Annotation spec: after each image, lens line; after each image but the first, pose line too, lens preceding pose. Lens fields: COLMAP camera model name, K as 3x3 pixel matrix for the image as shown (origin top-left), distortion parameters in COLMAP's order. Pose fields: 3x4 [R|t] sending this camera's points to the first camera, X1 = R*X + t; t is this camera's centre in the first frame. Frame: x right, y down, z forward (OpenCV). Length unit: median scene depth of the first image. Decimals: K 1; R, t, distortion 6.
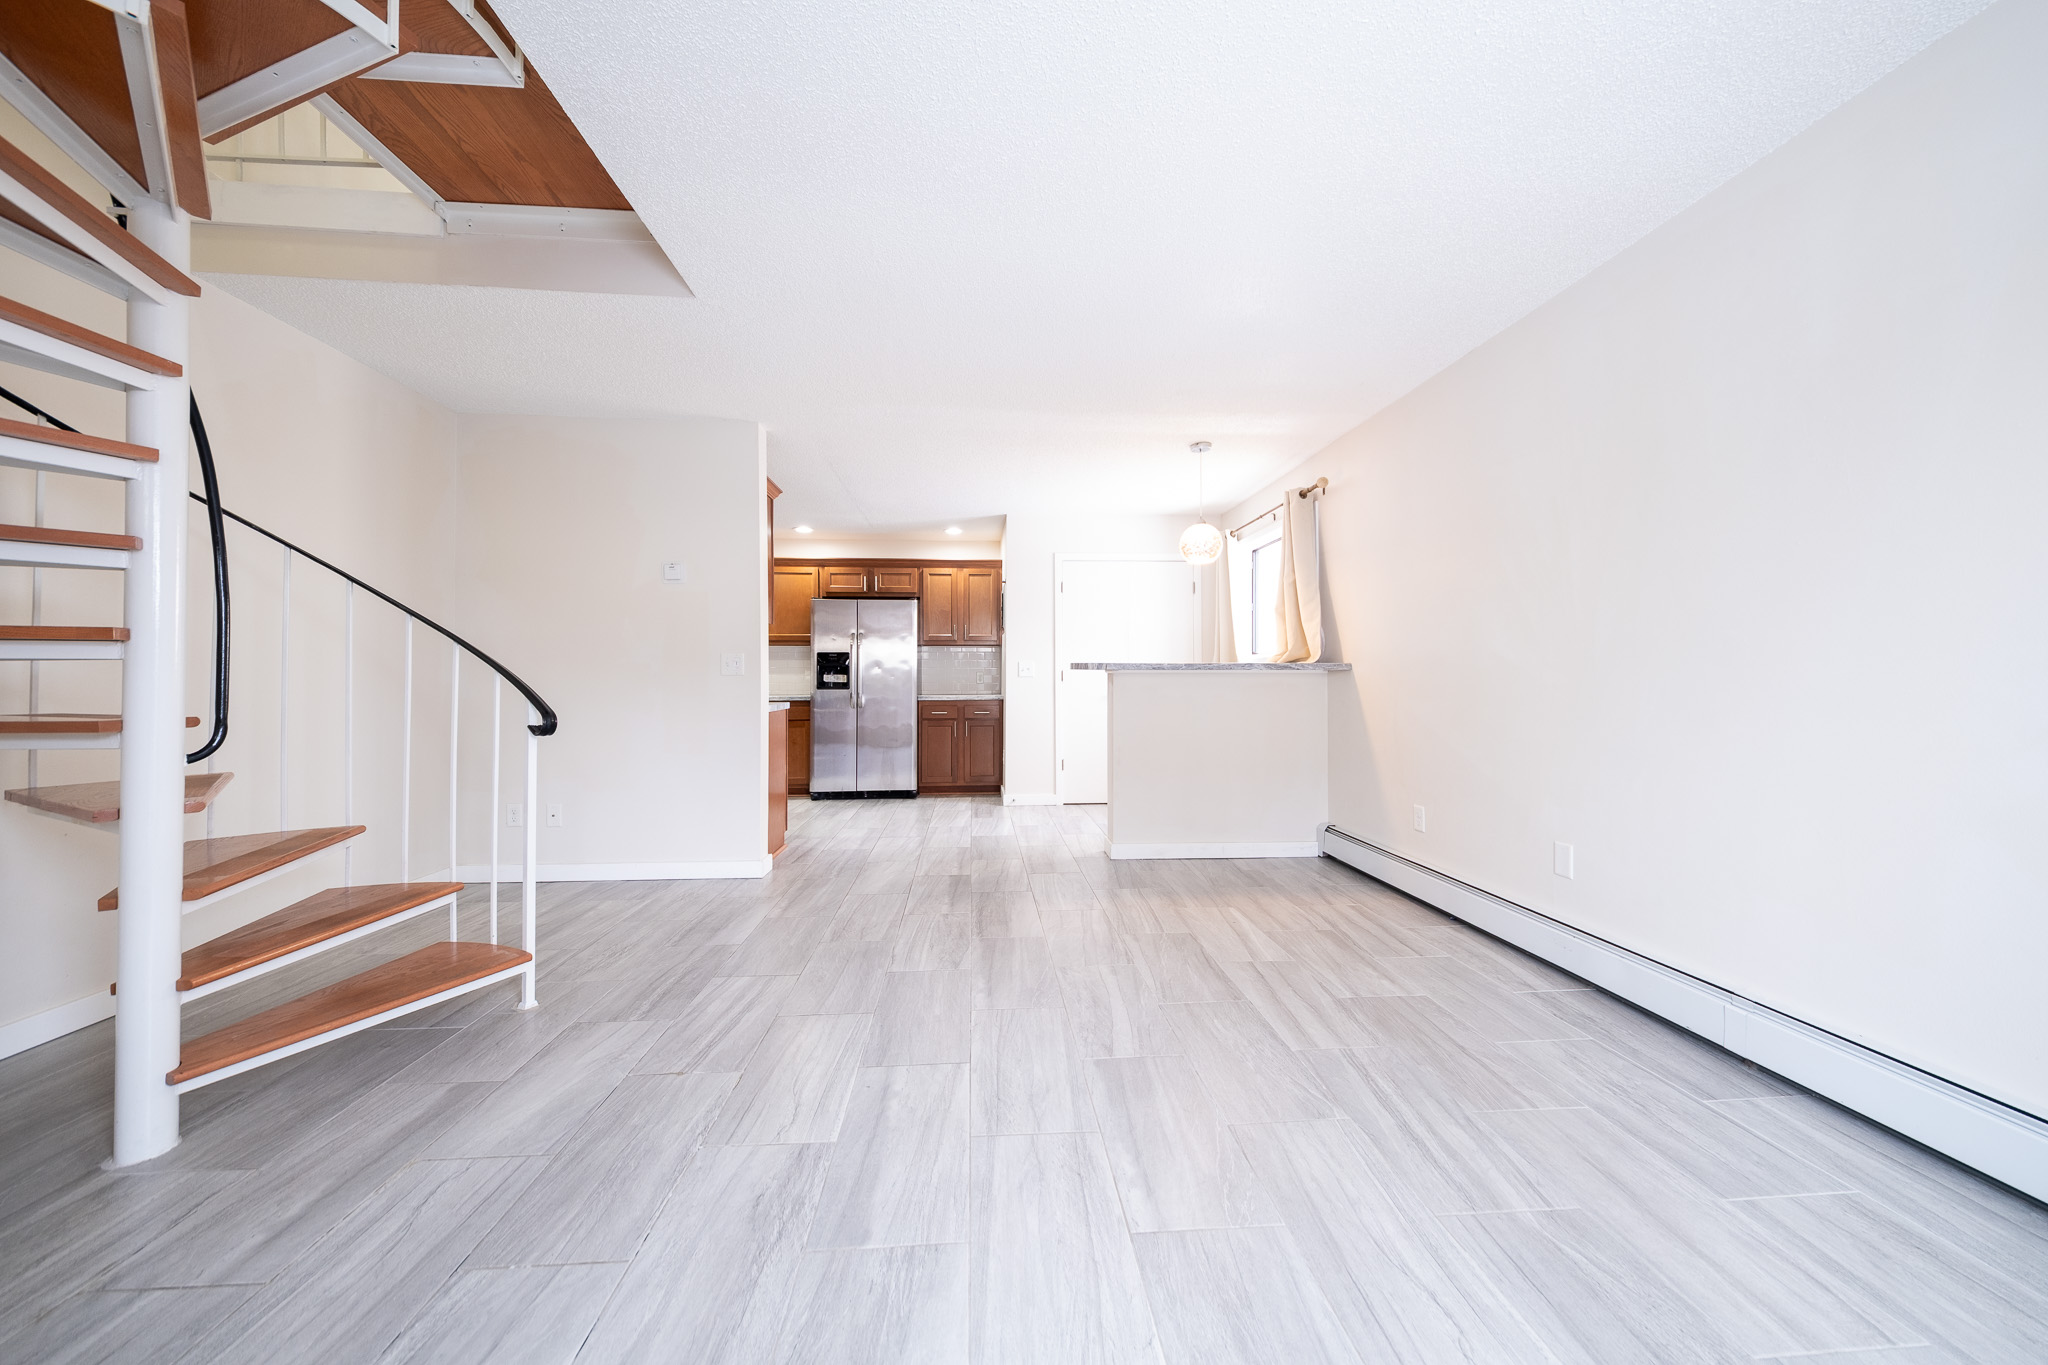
lens RADIAL K [[688.0, 0, 1018.2], [0, 688.0, 674.2], [0, 0, 1]] dist [0.009797, -0.006455]
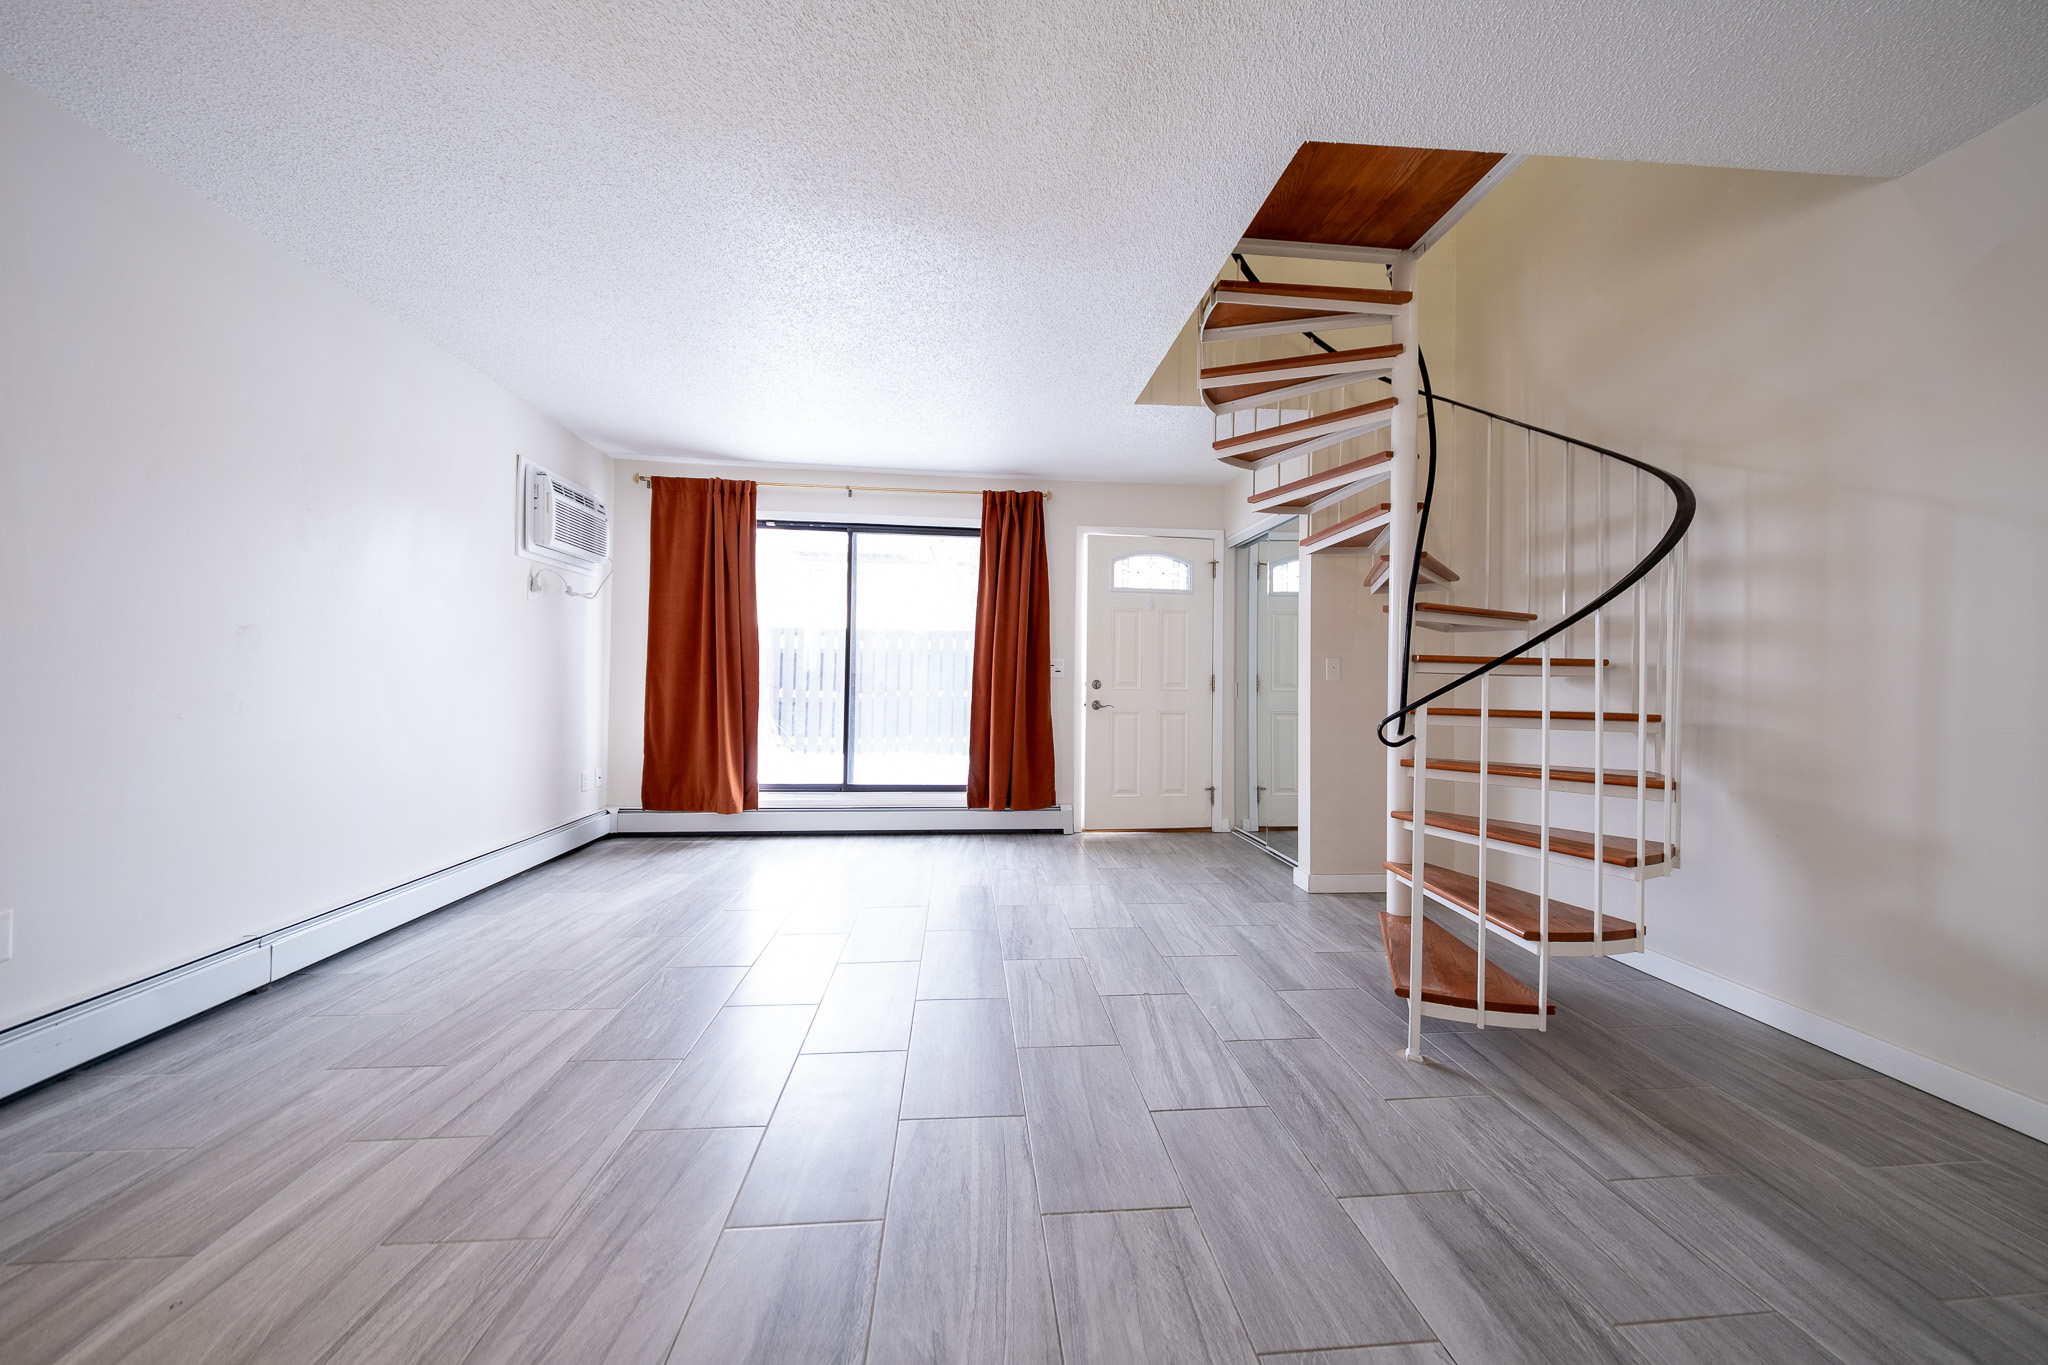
lens RADIAL K [[688.0, 0, 1018.2], [0, 688.0, 674.2], [0, 0, 1]] dist [0.009797, -0.006455]
pose [[-0.999775, -0.014471, -0.015517, -0.143686], [-0.014210, 0.999758, -0.016817, 0.013095], [0.015757, -0.016593, -0.999738, 1.437840]]
